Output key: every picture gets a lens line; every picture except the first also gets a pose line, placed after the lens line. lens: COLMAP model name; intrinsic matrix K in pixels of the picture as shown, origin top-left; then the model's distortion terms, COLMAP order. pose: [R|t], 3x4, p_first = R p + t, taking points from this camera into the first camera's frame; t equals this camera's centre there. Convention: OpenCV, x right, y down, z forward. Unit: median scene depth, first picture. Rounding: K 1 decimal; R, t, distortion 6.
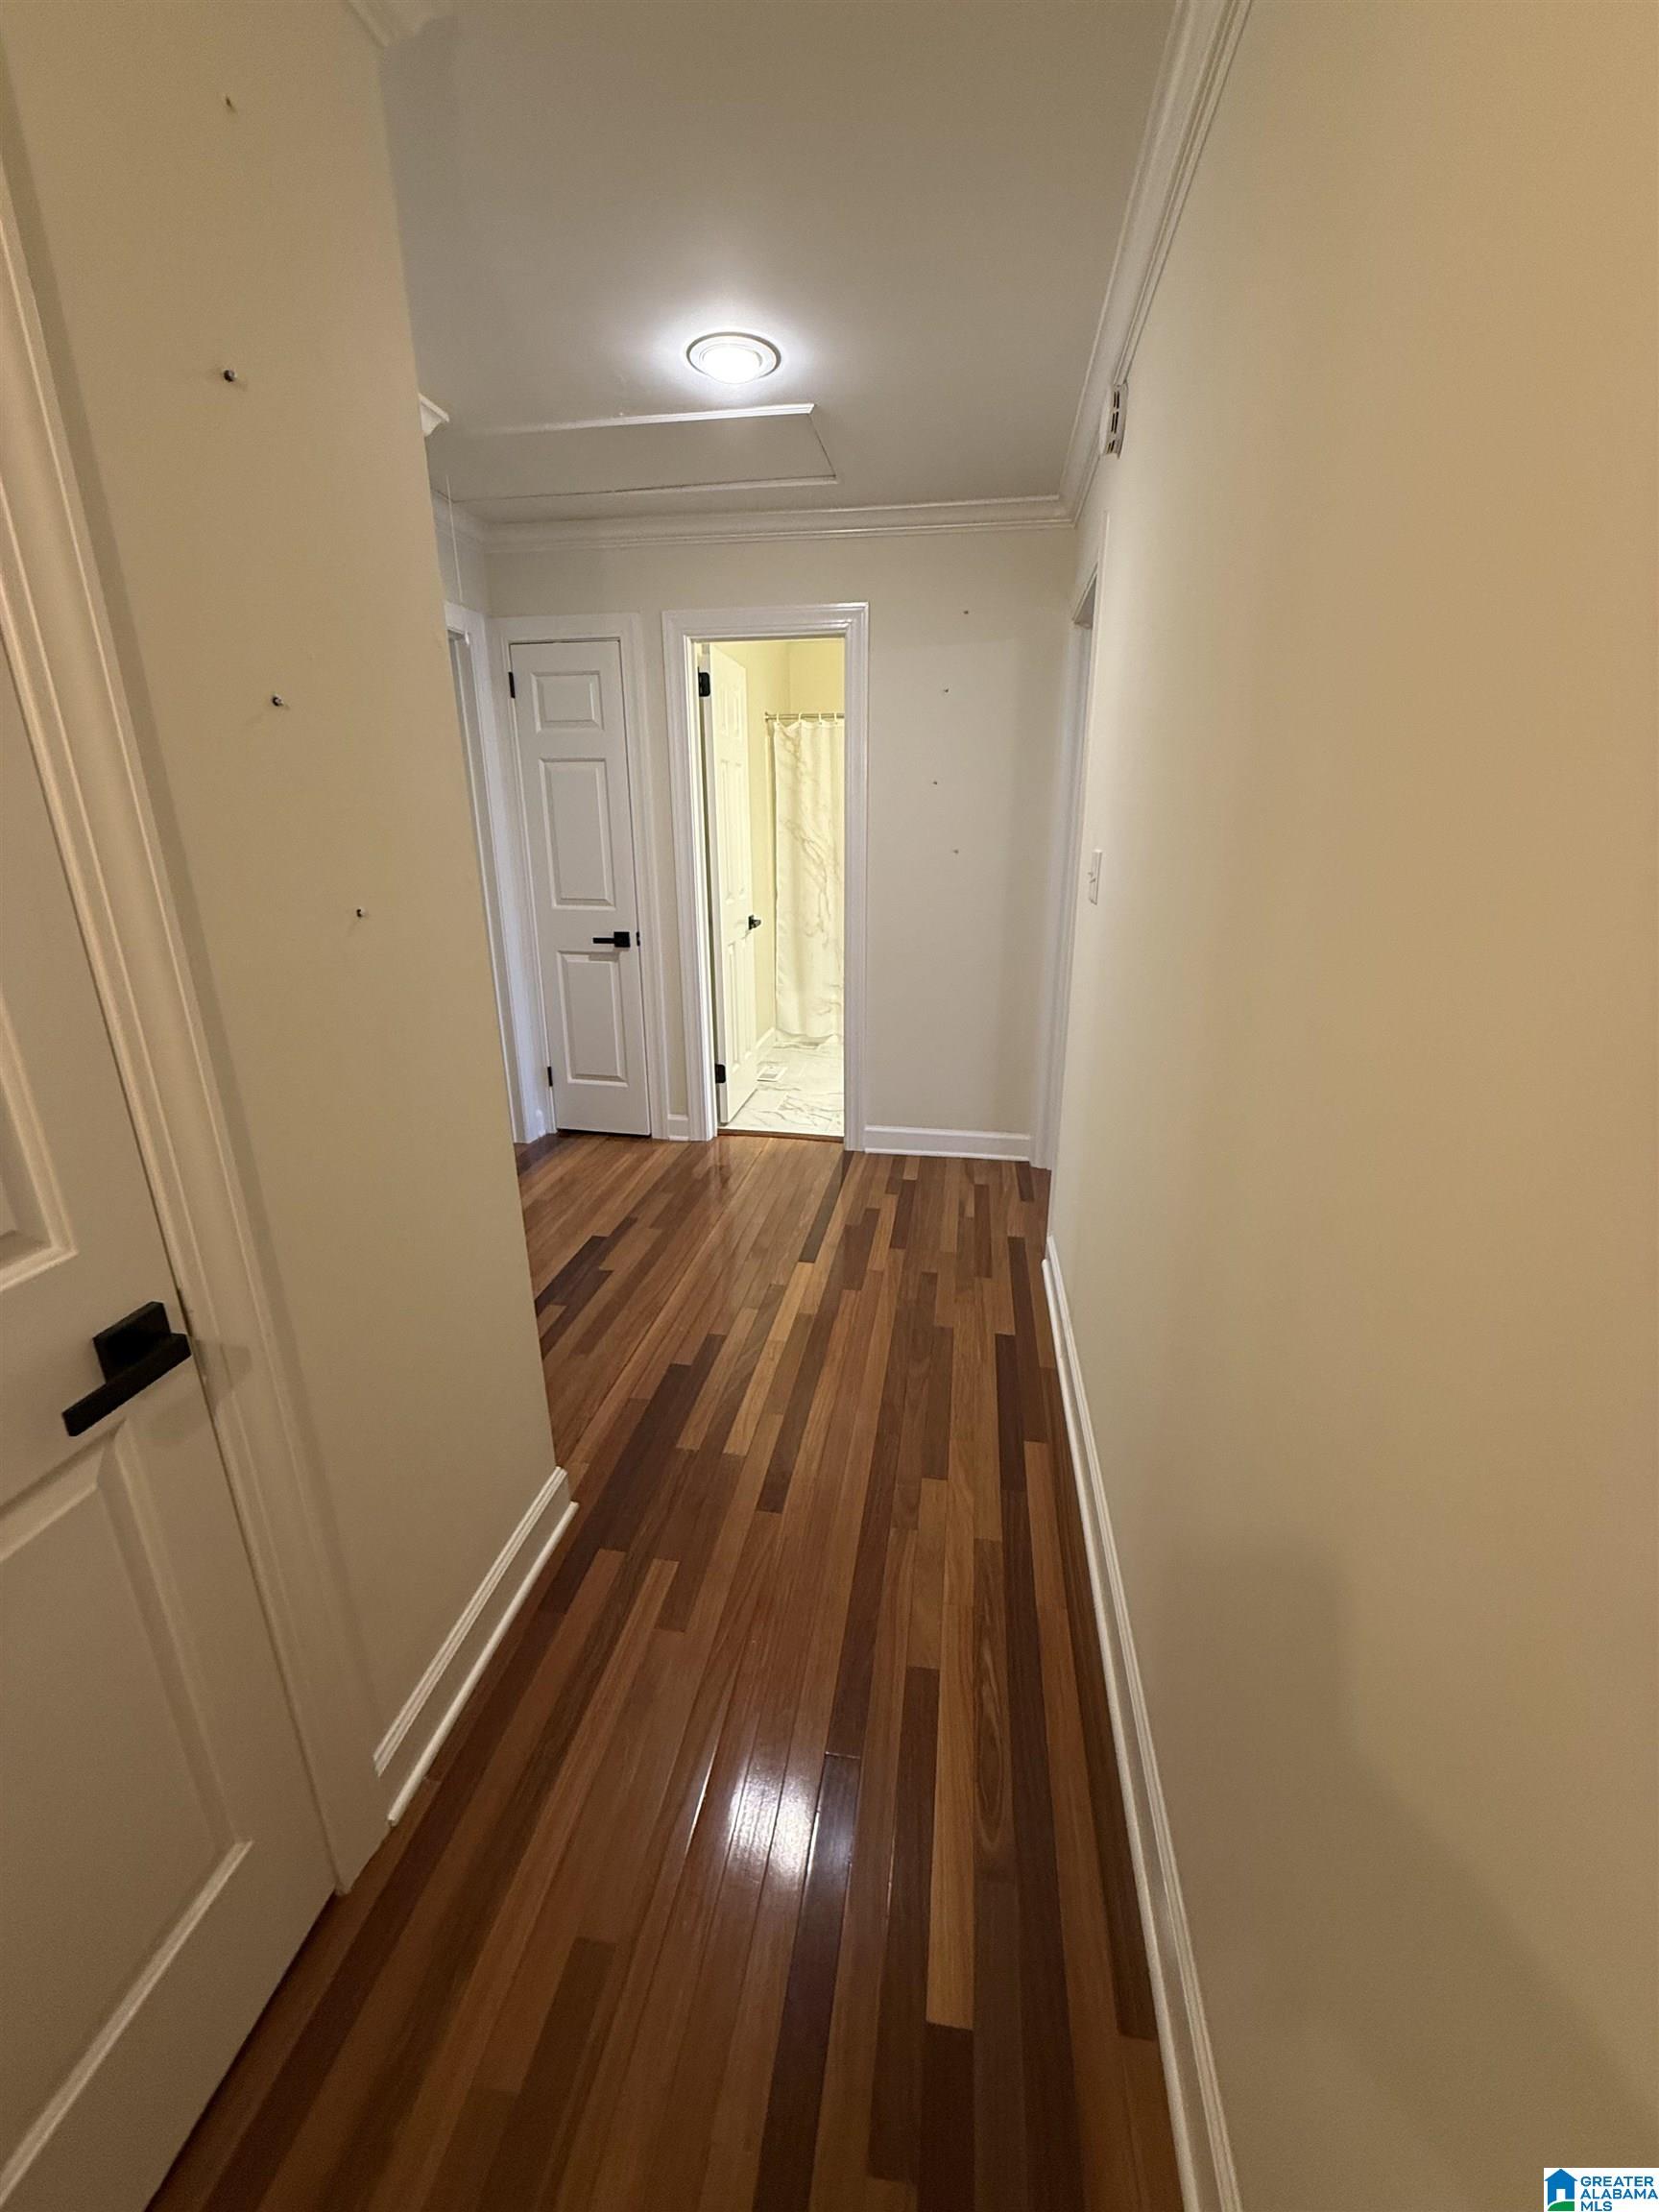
lens RADIAL K [[874.8, 0, 829.5], [0, 874.8, 1106.0], [0, 0, 1]] dist [-0.001737, -0.000329]
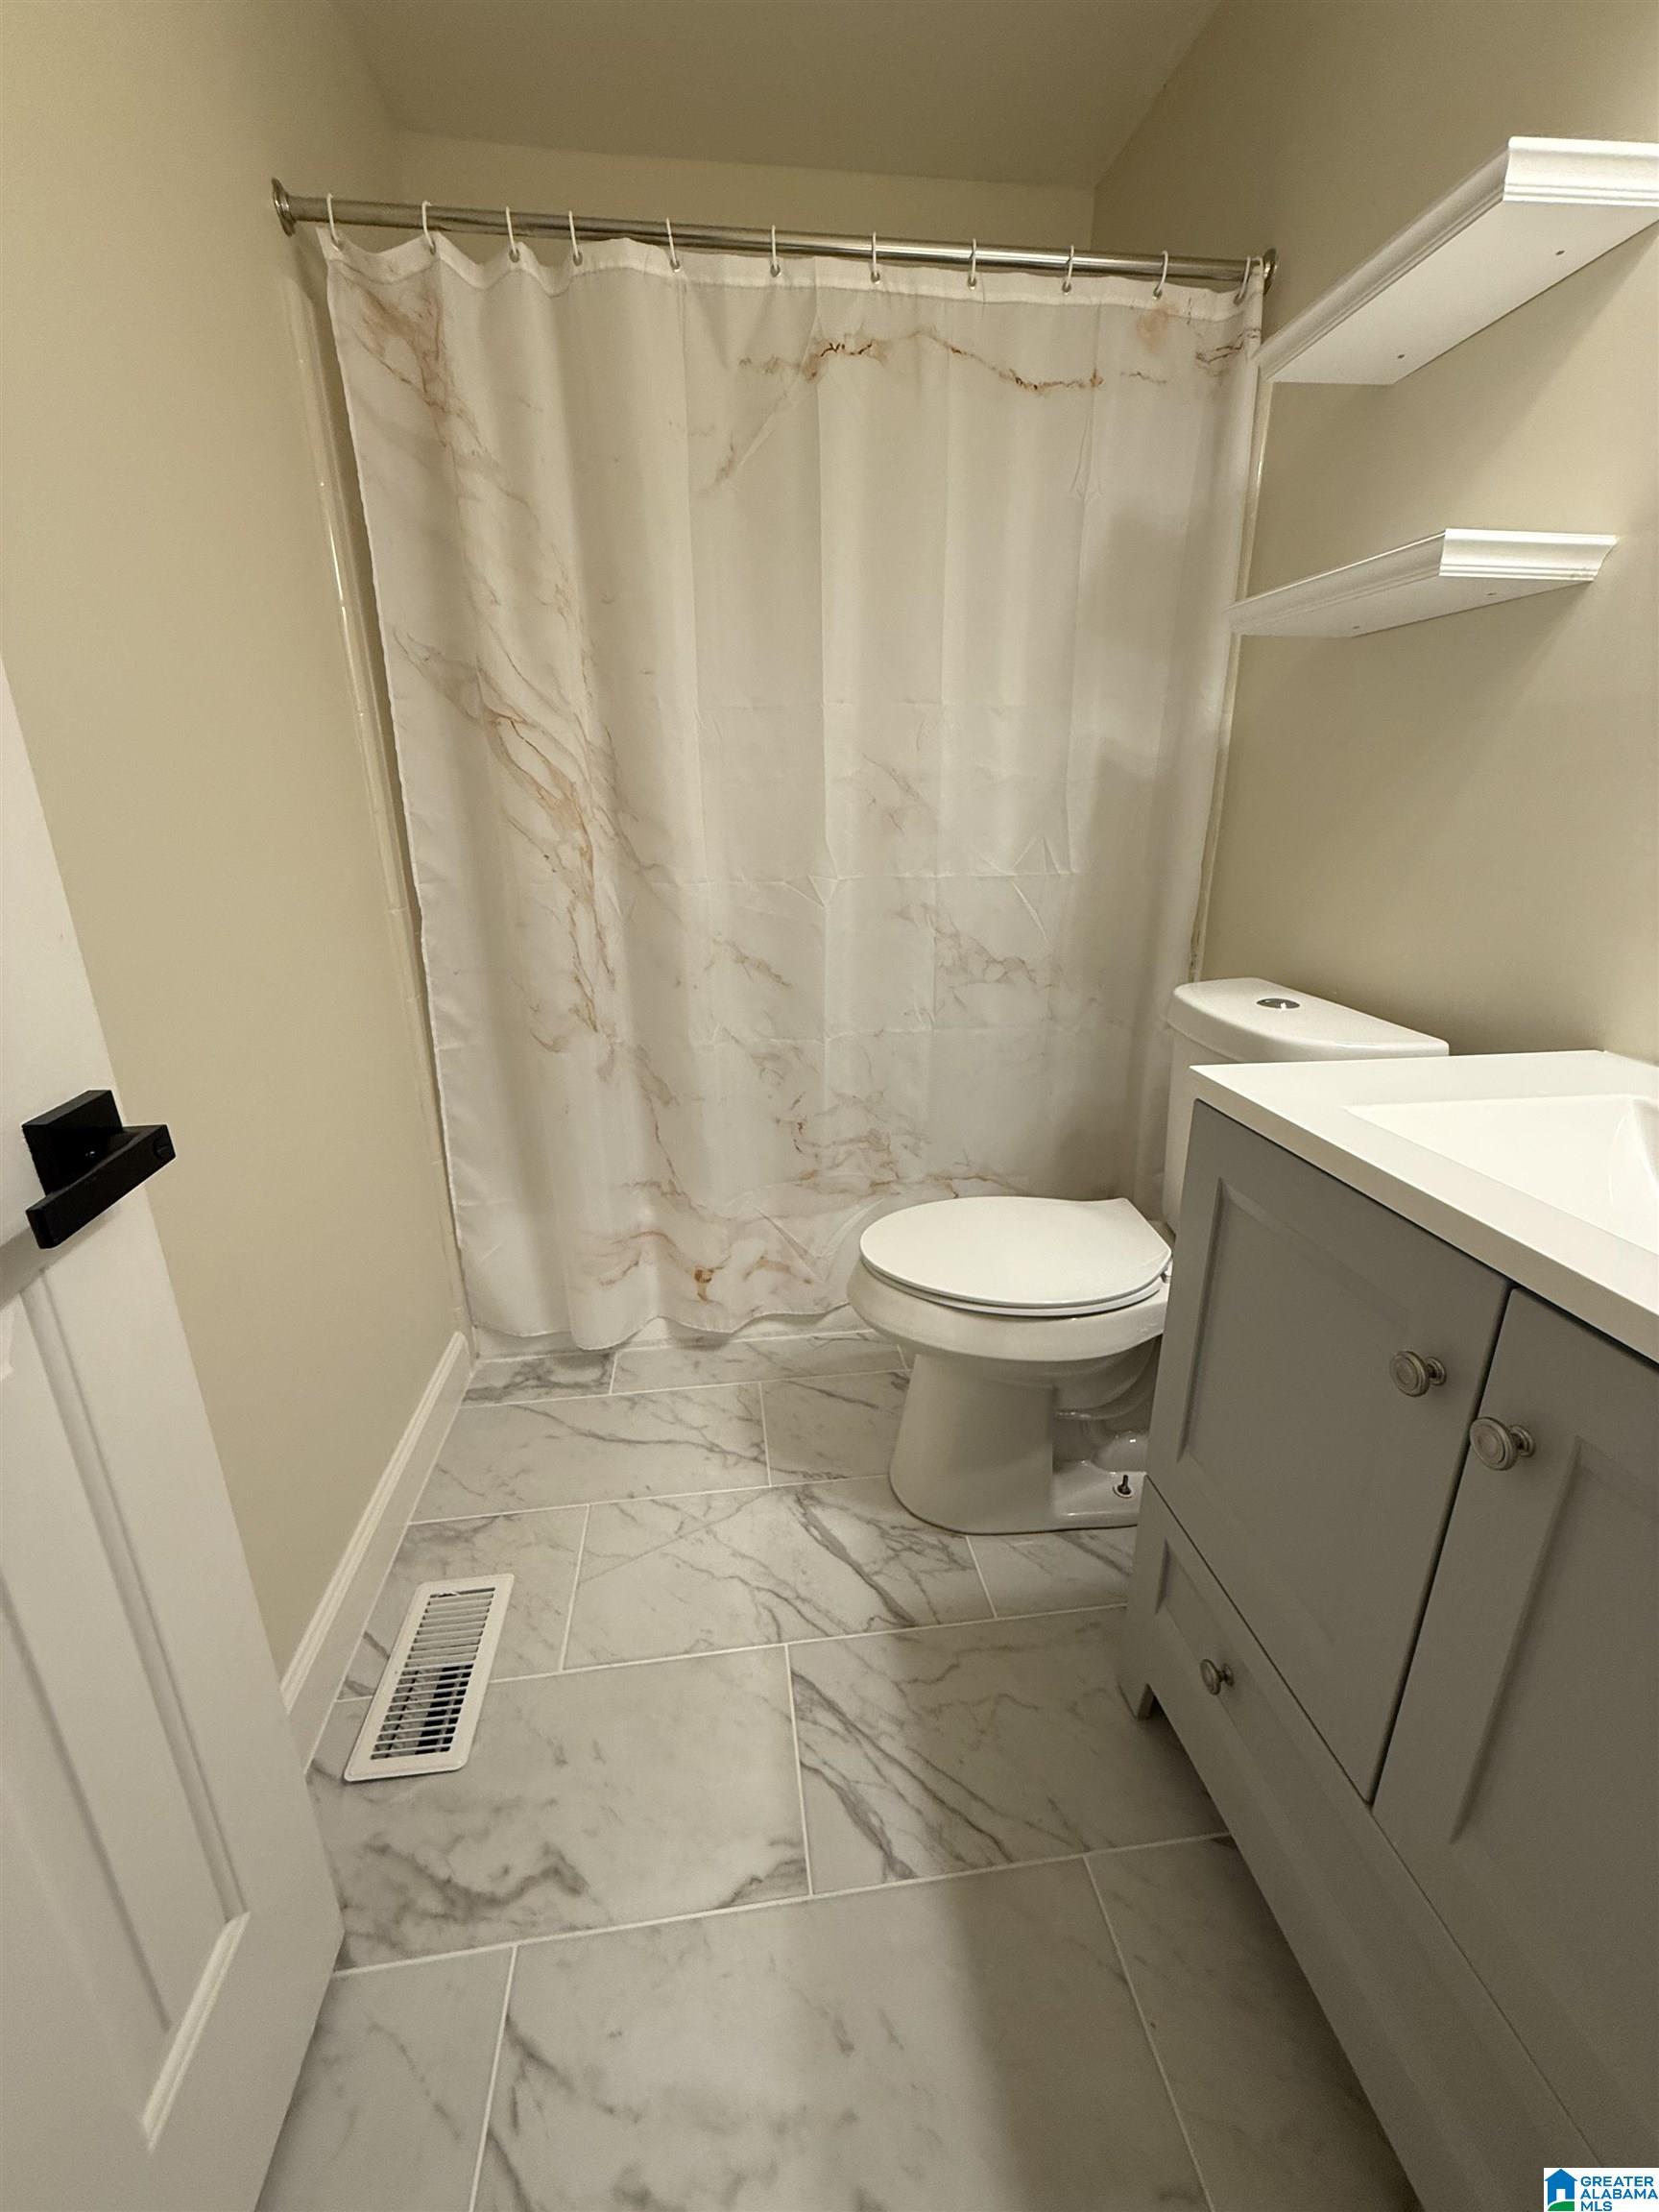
lens RADIAL K [[874.8, 0, 829.5], [0, 874.8, 1106.0], [0, 0, 1]] dist [-0.001737, -0.000329]
pose [[0.958958, -0.095582, 0.266954, -0.013511], [0.098353, 0.995147, 0.003001, -0.171574], [-0.265945, 0.023377, 0.963705, 0.710054]]
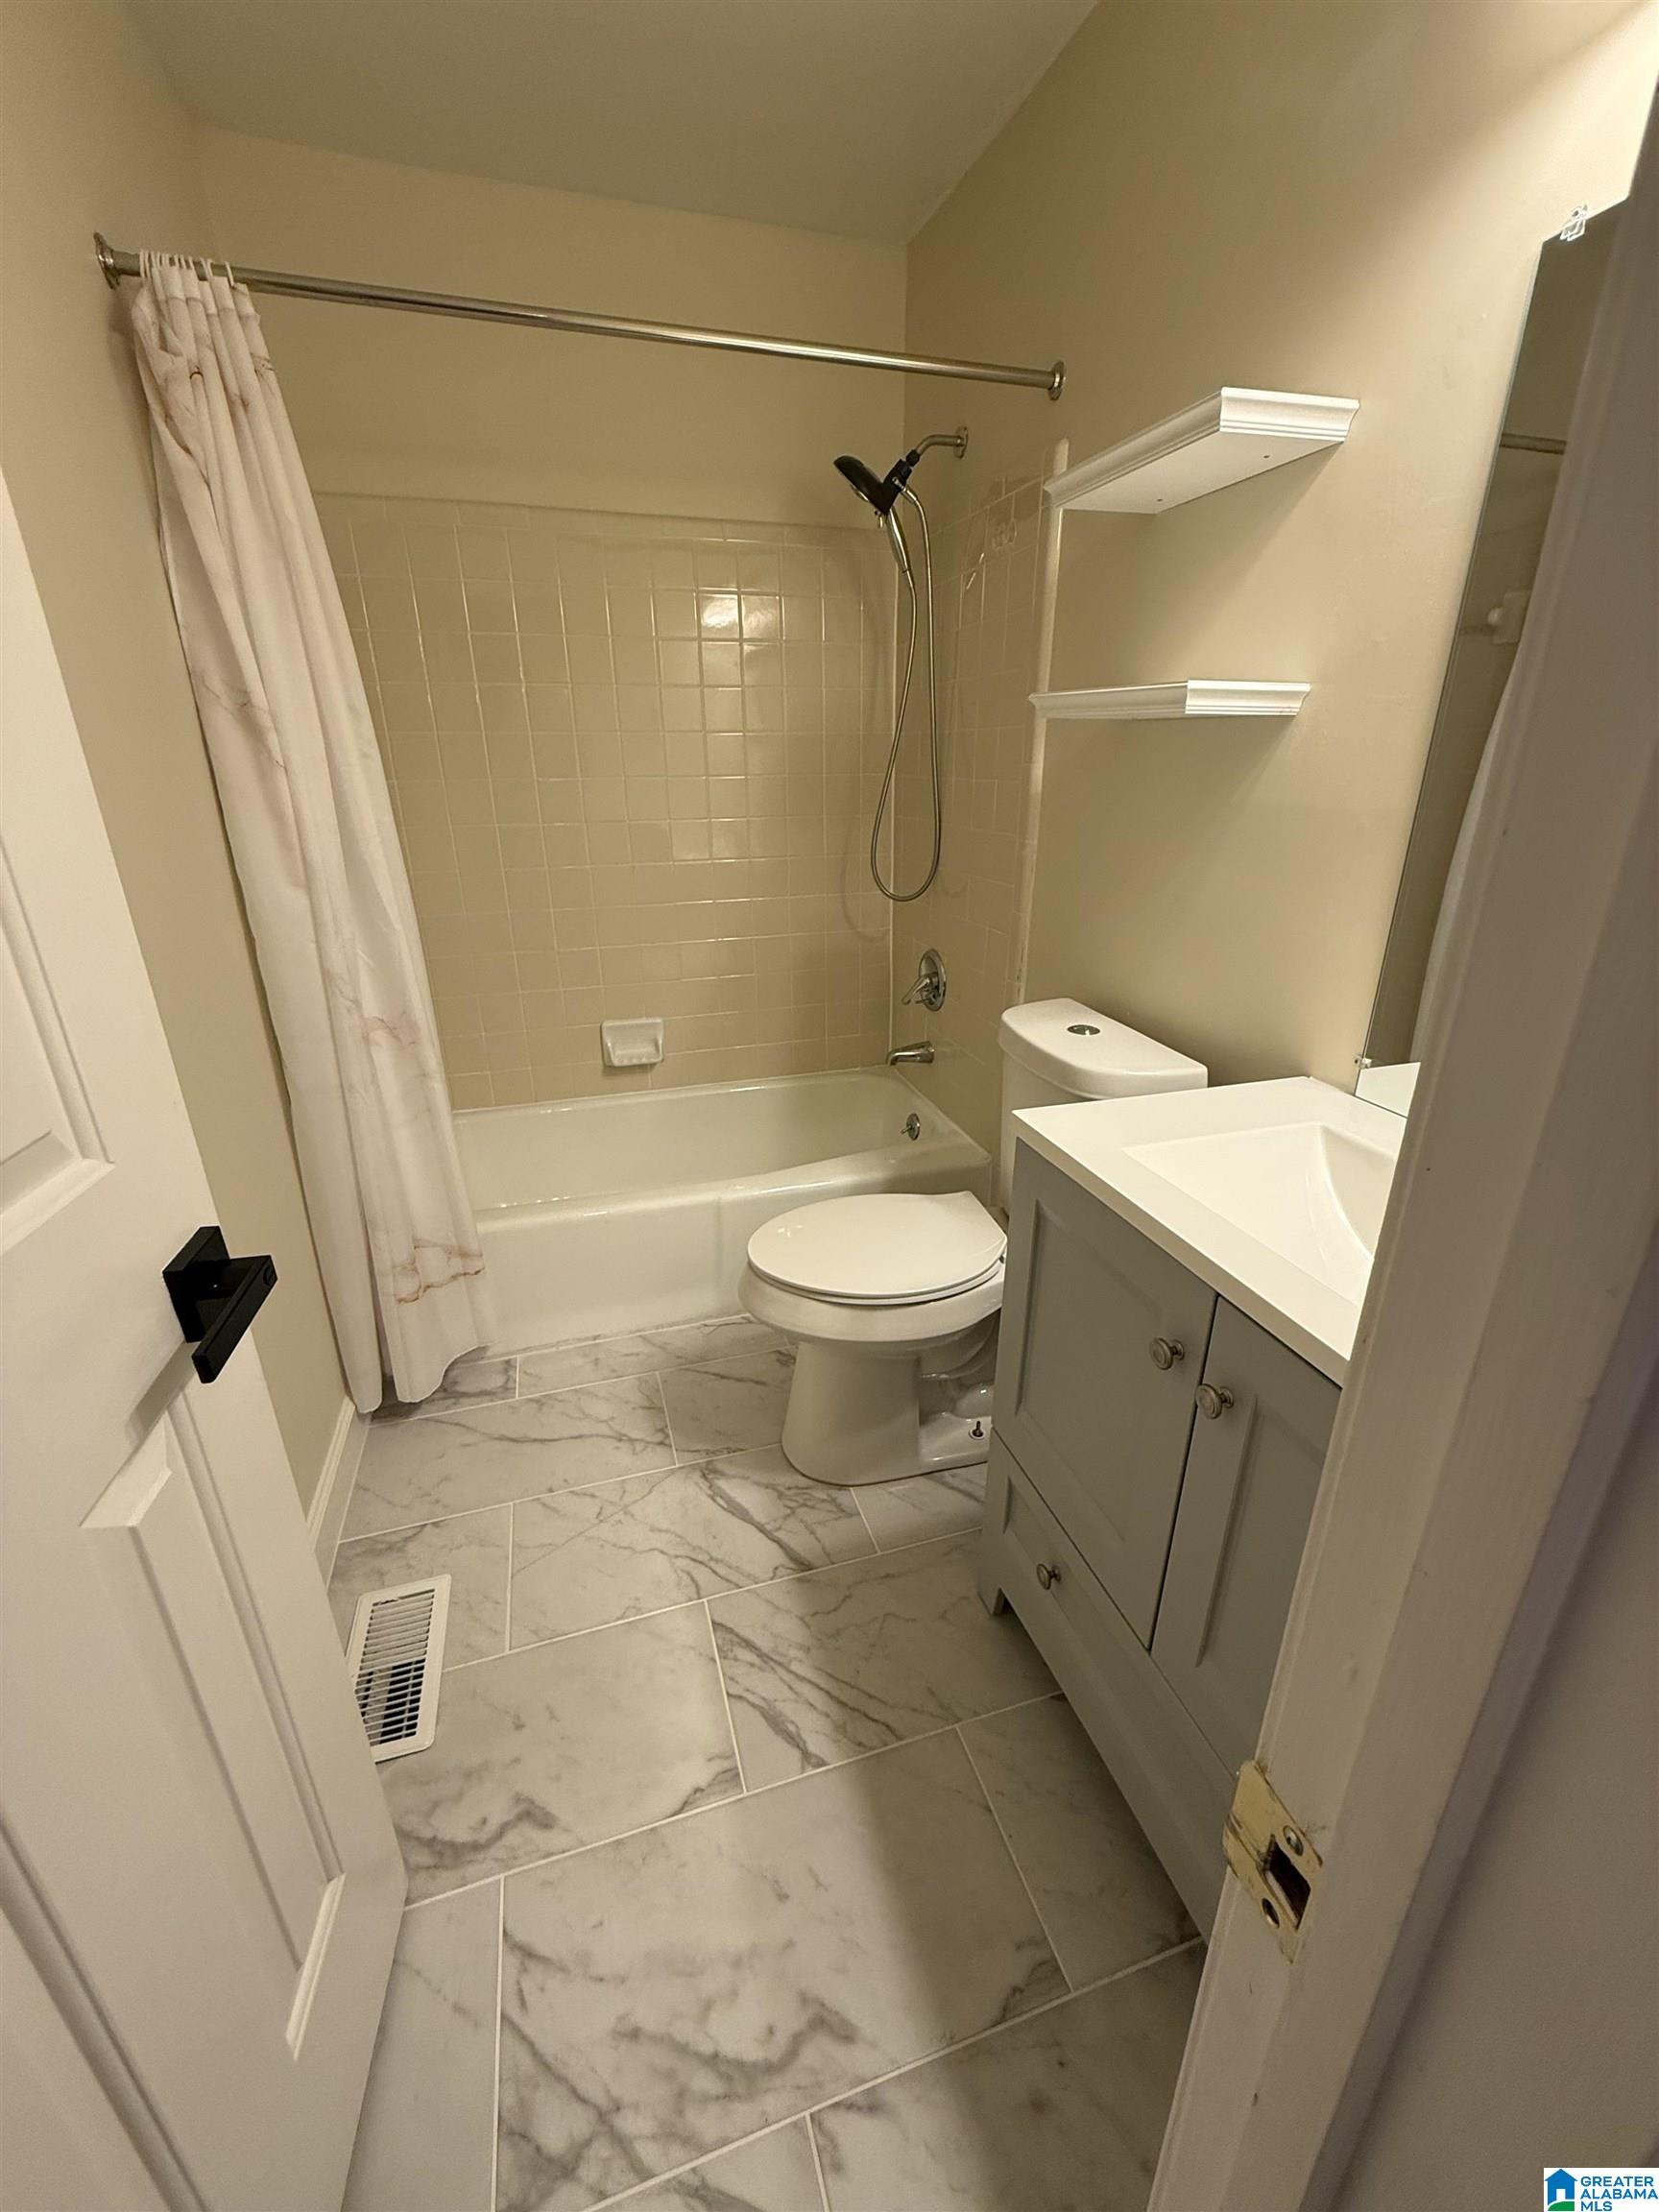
lens RADIAL K [[874.8, 0, 829.5], [0, 874.8, 1106.0], [0, 0, 1]] dist [-0.001737, -0.000329]
pose [[0.896120, -0.162024, 0.413180, -0.029085], [0.143441, 0.986748, 0.075843, -0.196371], [-0.419993, -0.008698, 0.907486, 0.678491]]
